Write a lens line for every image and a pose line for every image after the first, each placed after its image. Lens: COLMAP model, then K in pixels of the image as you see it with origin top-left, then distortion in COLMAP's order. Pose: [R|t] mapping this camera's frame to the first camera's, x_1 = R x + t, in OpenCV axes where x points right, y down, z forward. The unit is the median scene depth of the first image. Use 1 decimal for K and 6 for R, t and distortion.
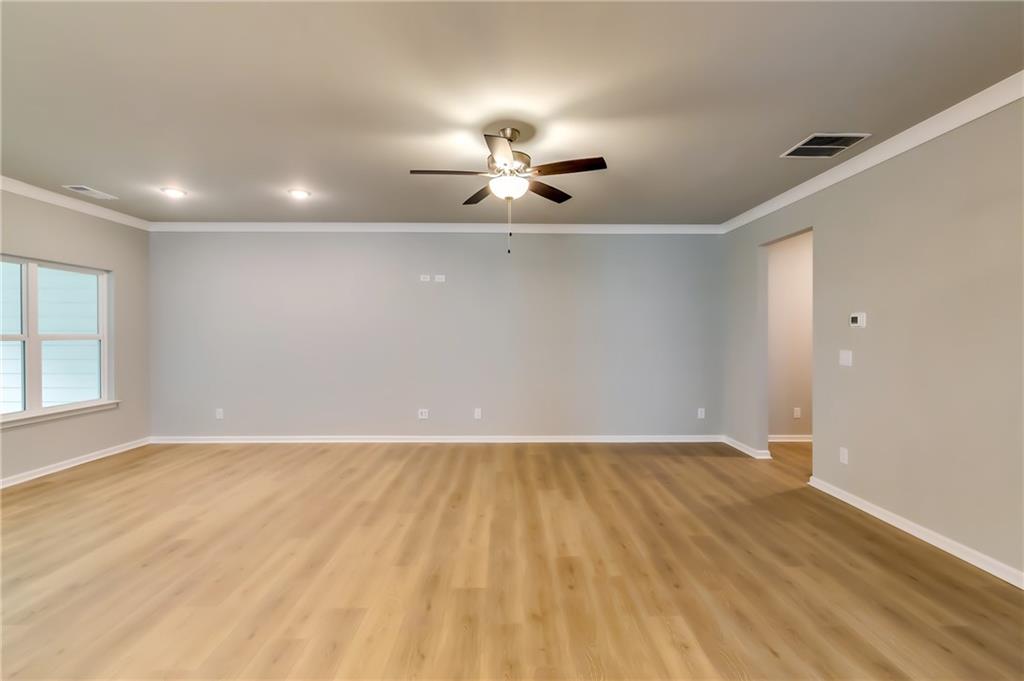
lens RADIAL K [[456.8, 0, 512.0], [0, 456.8, 340.5], [0, 0, 1]] dist [0.001596, 0.000341]
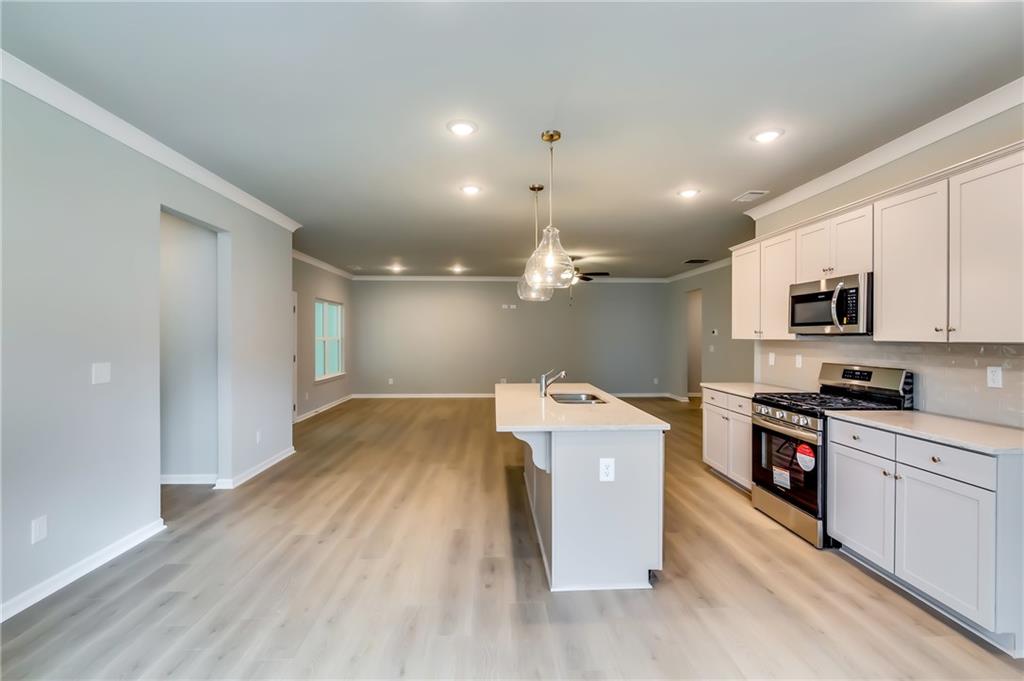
lens RADIAL K [[456.8, 0, 512.0], [0, 456.8, 340.5], [0, 0, 1]] dist [0.001596, 0.000341]
pose [[0.999507, 0.001694, 0.031360, -0.339552], [-0.001604, 0.999995, -0.002881, 0.004923], [-0.031364, 0.002829, 0.999504, -1.253689]]
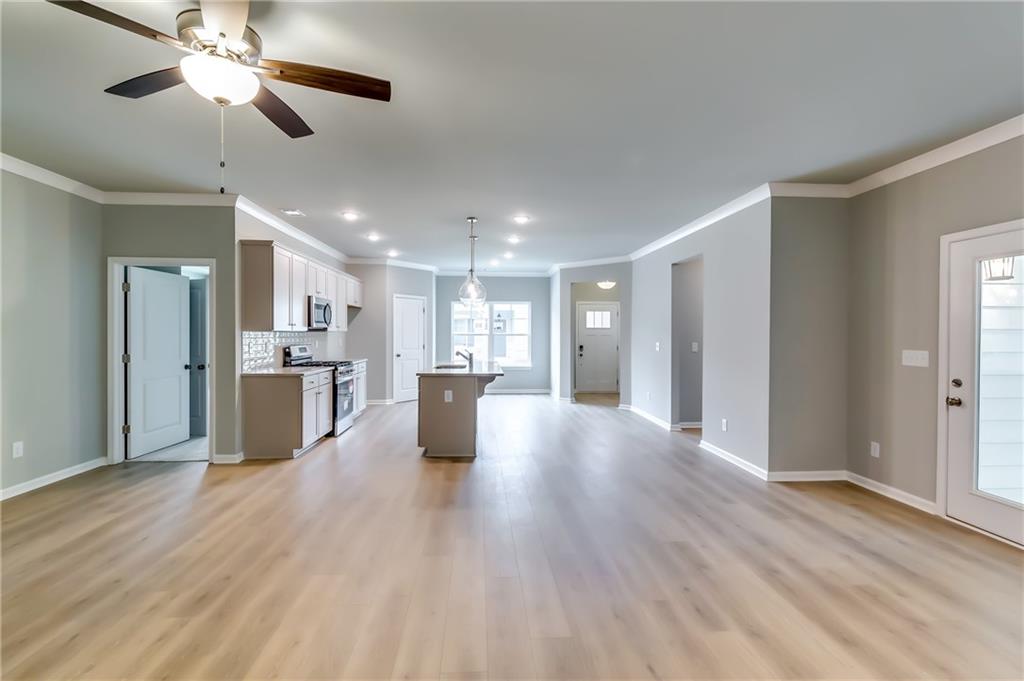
lens RADIAL K [[459.2, 0, 509.9], [0, 459.2, 340.0], [0, 0, 1]] dist [0.004354, 0.000688]
pose [[-0.998169, -0.004862, -0.060283, -0.286716], [-0.006212, 0.999734, 0.022229, -0.012744], [0.060159, 0.022563, -0.997934, 1.349073]]
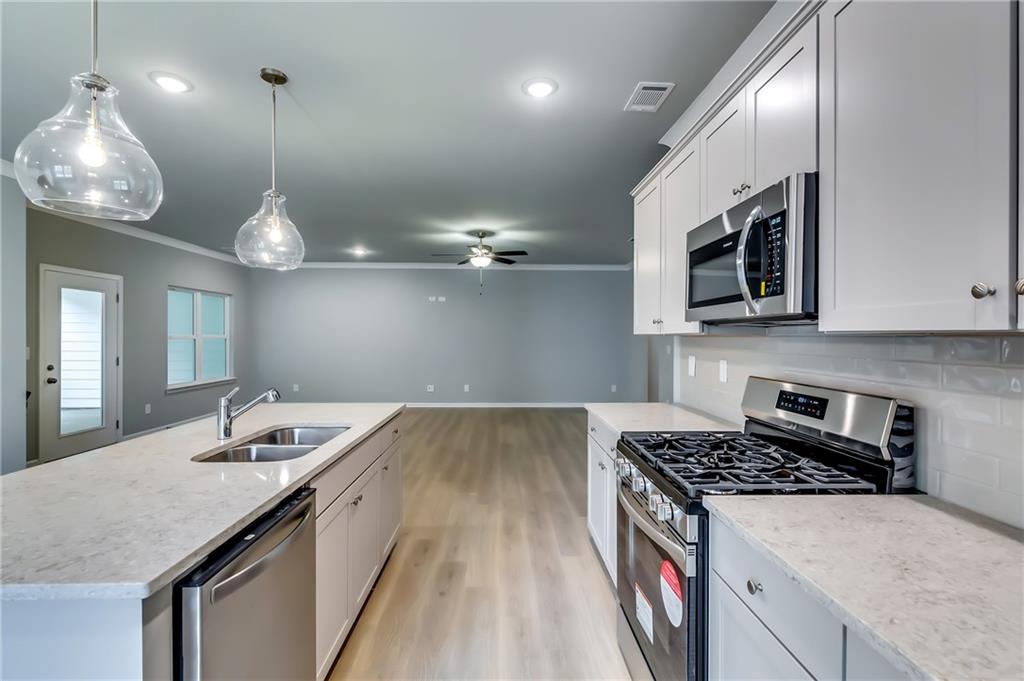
lens RADIAL K [[459.2, 0, 509.9], [0, 459.2, 340.0], [0, 0, 1]] dist [0.004354, 0.000688]
pose [[0.999960, 0.002563, 0.008558, 0.085370], [-0.002521, 0.999985, -0.004892, 0.010358], [-0.008571, 0.004870, 0.999951, -0.814558]]
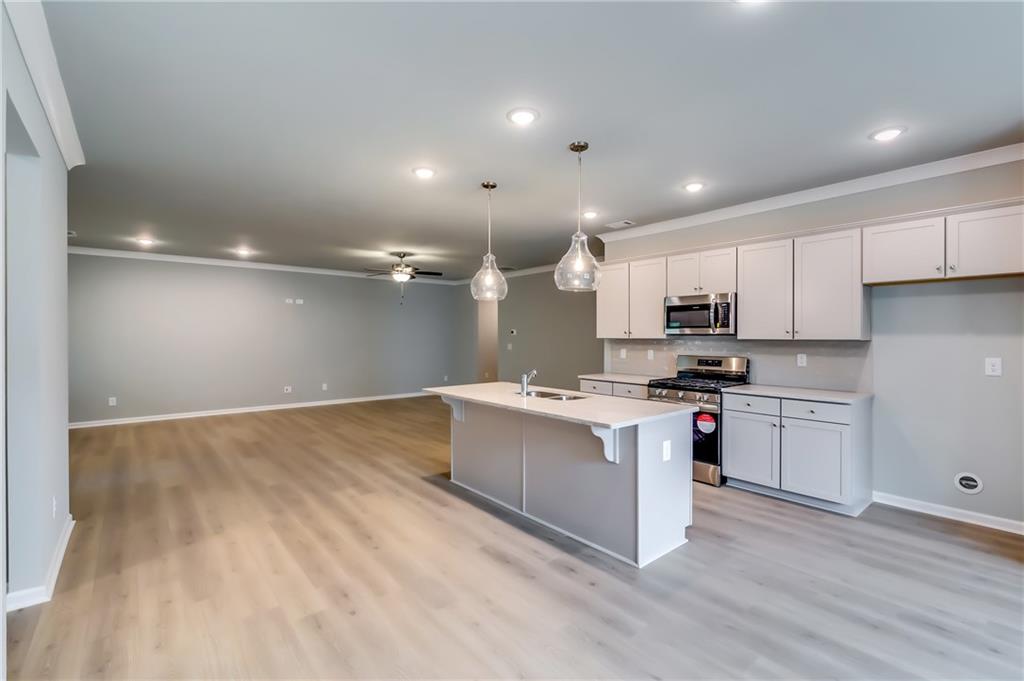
lens RADIAL K [[456.8, 0, 512.0], [0, 456.8, 340.5], [0, 0, 1]] dist [0.001596, 0.000341]
pose [[0.779491, -0.006973, 0.626375, -0.883351], [0.007897, 0.999968, 0.001305, -0.000241], [-0.626364, 0.003929, 0.779521, -1.031095]]
